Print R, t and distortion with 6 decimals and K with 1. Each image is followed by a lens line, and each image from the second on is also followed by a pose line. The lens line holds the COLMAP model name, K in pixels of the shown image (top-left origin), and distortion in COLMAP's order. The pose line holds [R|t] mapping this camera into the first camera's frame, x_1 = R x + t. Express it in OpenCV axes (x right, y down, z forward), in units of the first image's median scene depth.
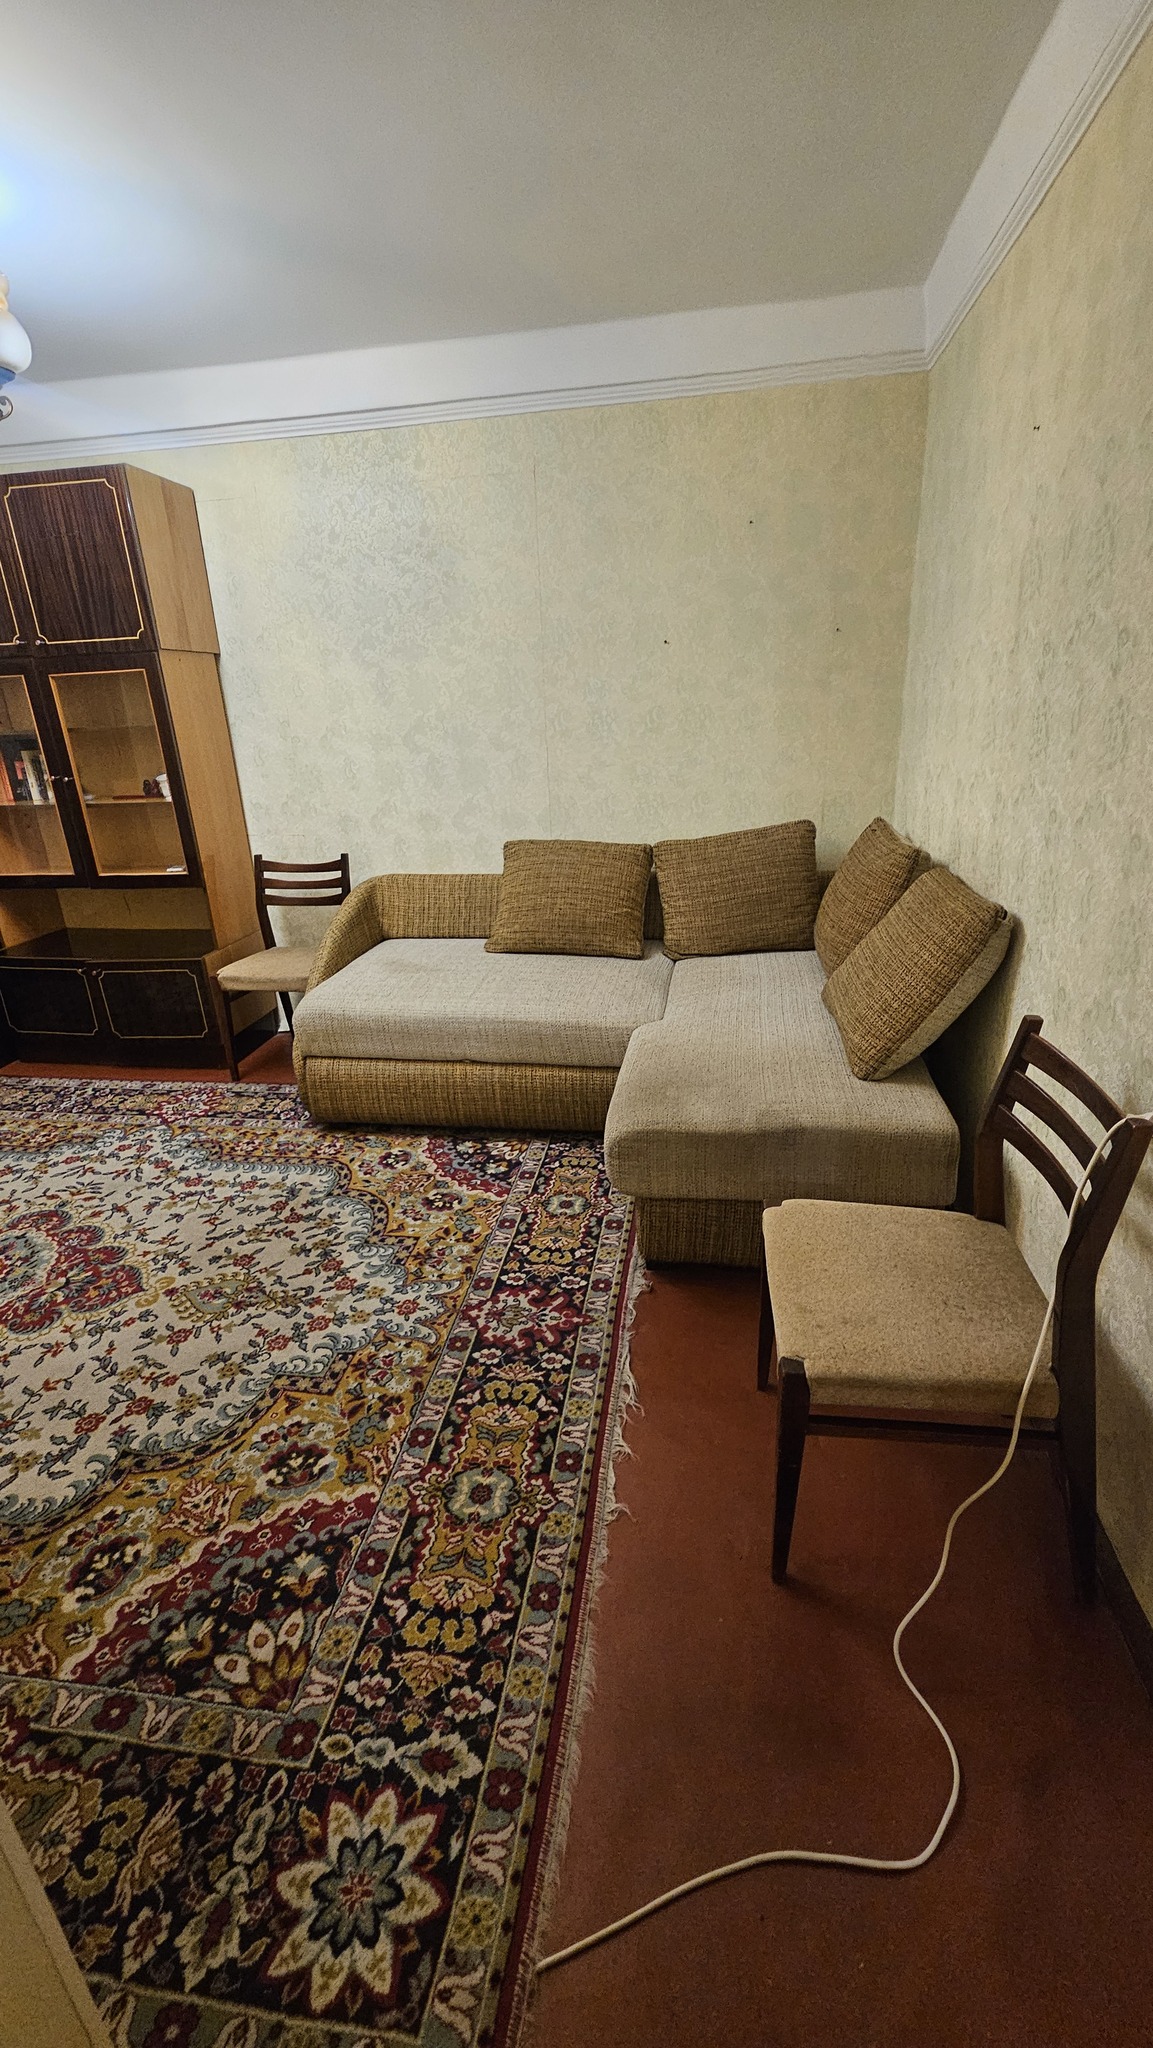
lens RADIAL K [[841.7, 0, 583.4], [0, 841.7, 1014.6], [0, 0, 1]] dist [0.000302, -0.000058]
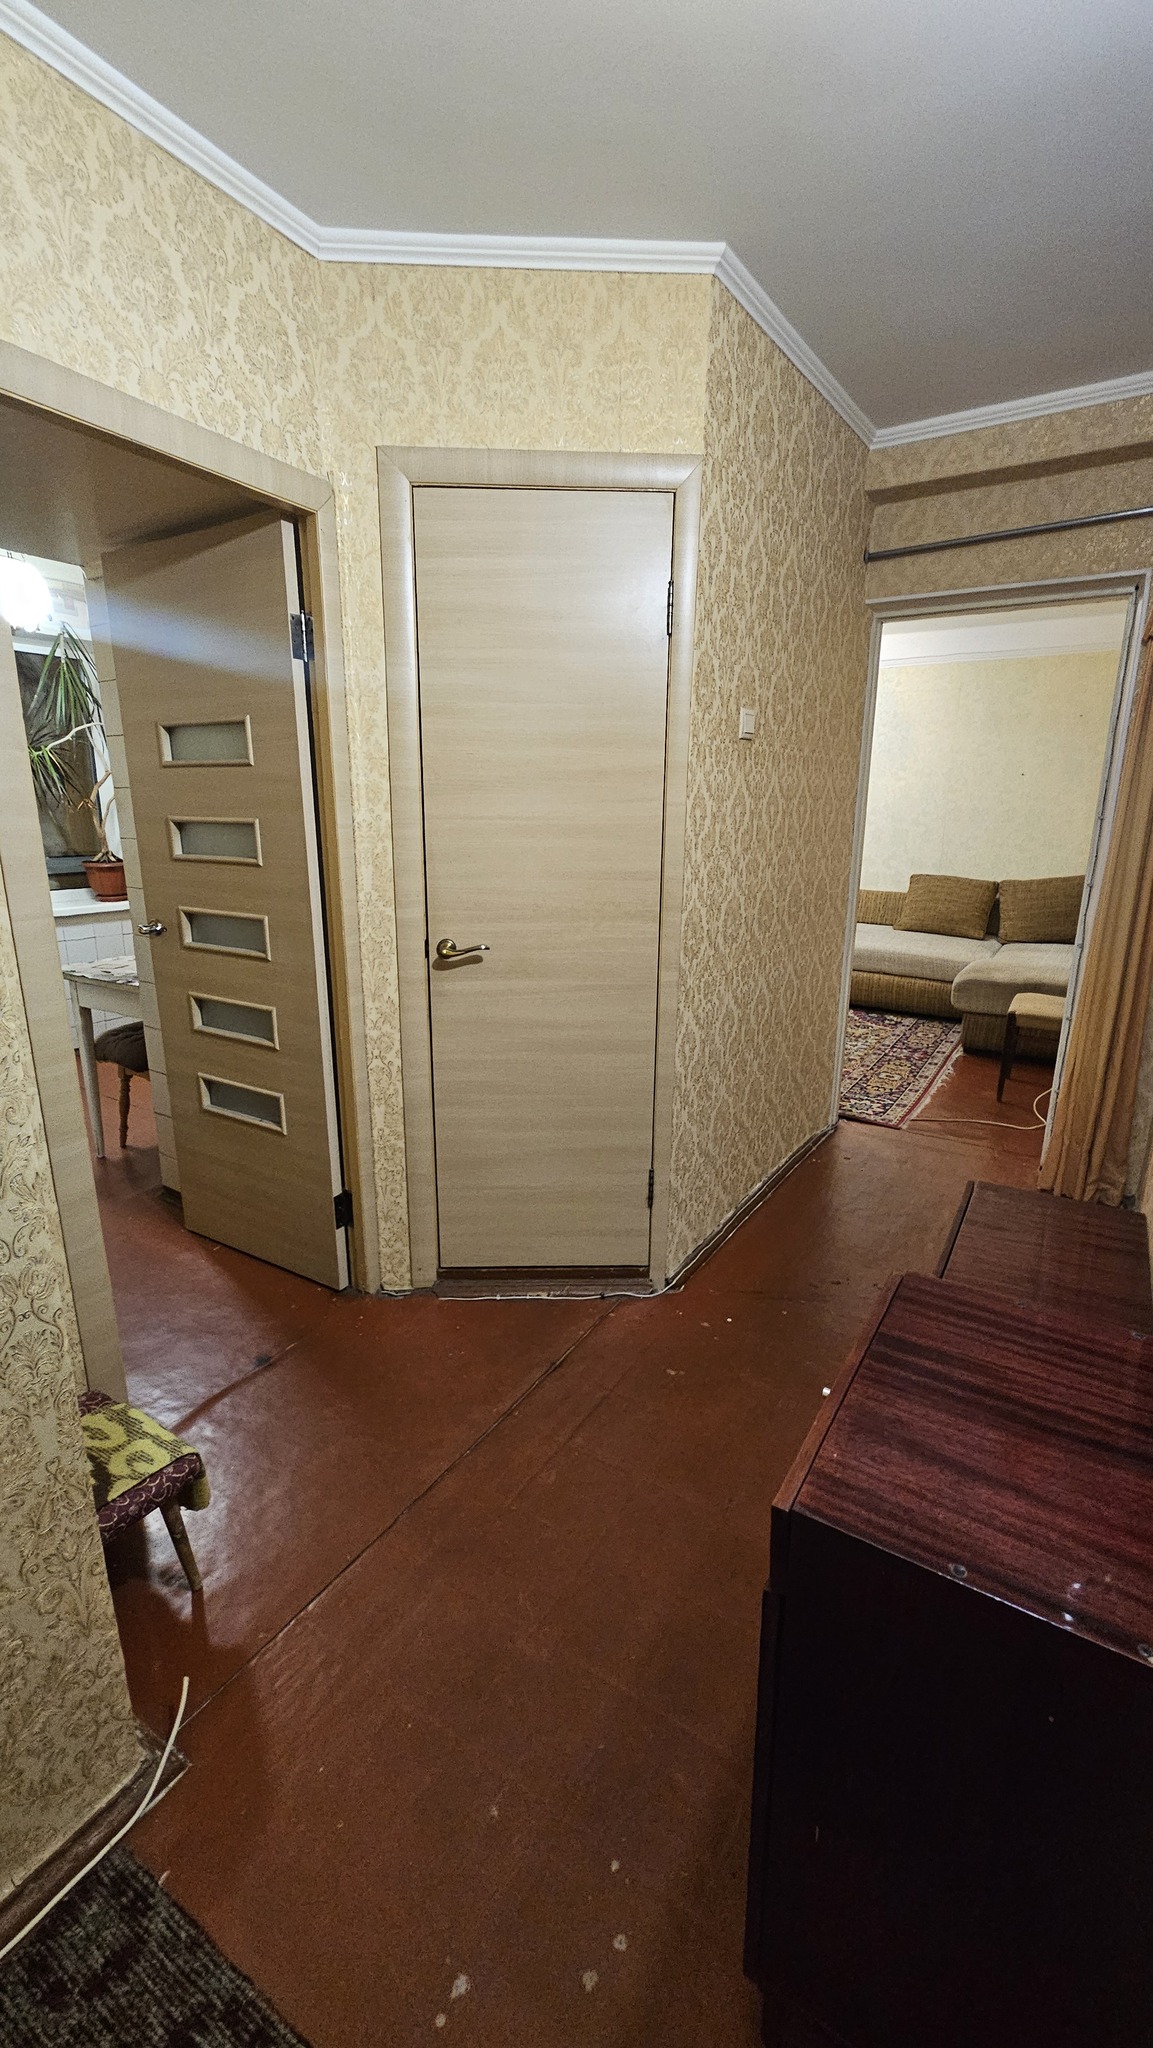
lens RADIAL K [[841.7, 0, 583.7], [0, 841.7, 1019.4], [0, 0, 1]] dist [0.000302, -0.000058]
pose [[0.915669, 0.144108, -0.375211, -0.019088], [-0.175111, 0.983294, -0.049687, 0.457881], [0.361782, 0.111200, 0.925607, -1.317264]]
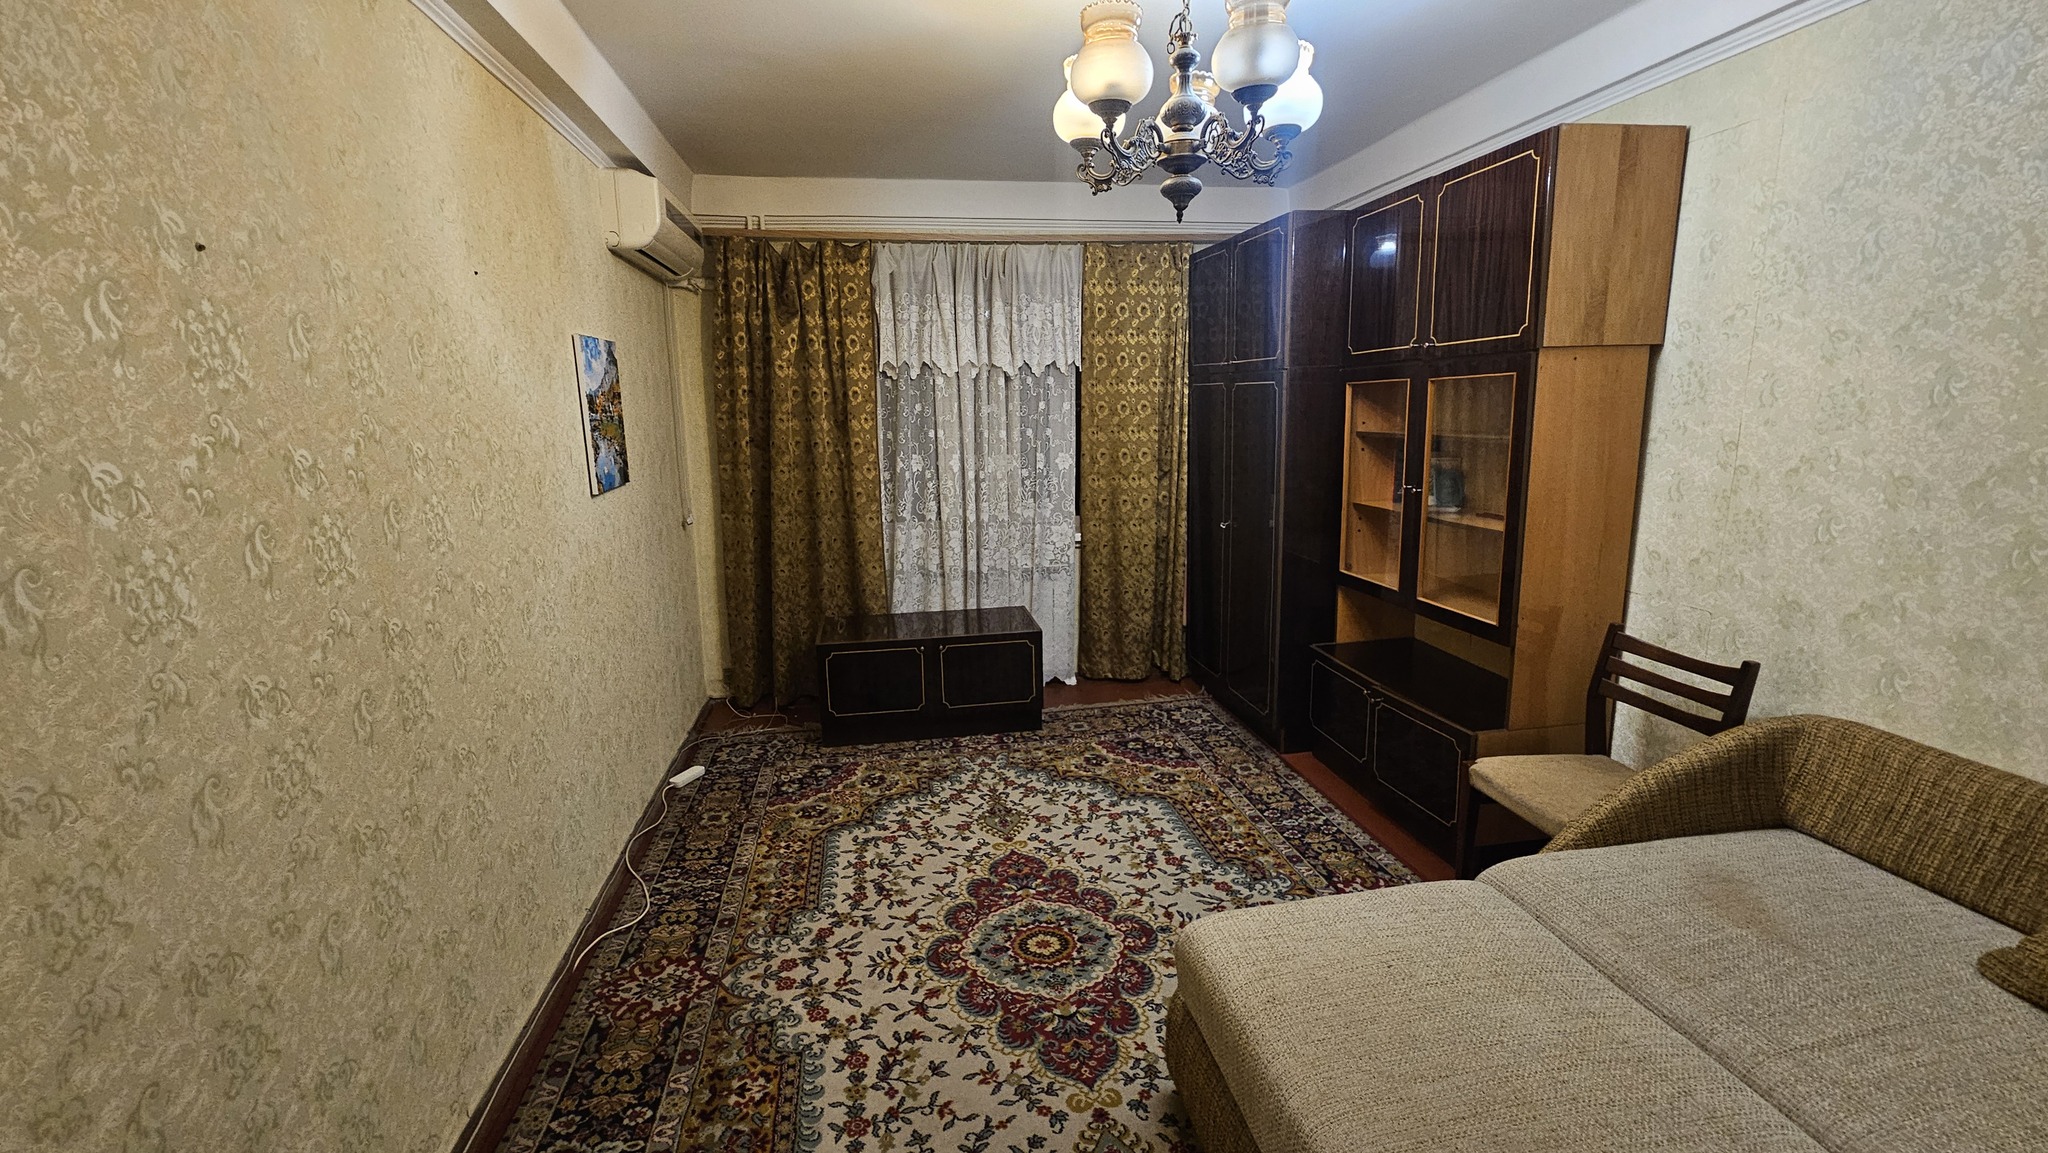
lens RADIAL K [[841.7, 0, 1011.6], [0, 841.7, 568.3], [0, 0, 1]] dist [0.000302, -0.000058]
pose [[0.311262, 0.207513, -0.927391, 0.130320], [-0.315392, 0.943115, 0.105175, -0.219264], [0.896462, 0.259755, 0.359004, 0.436152]]
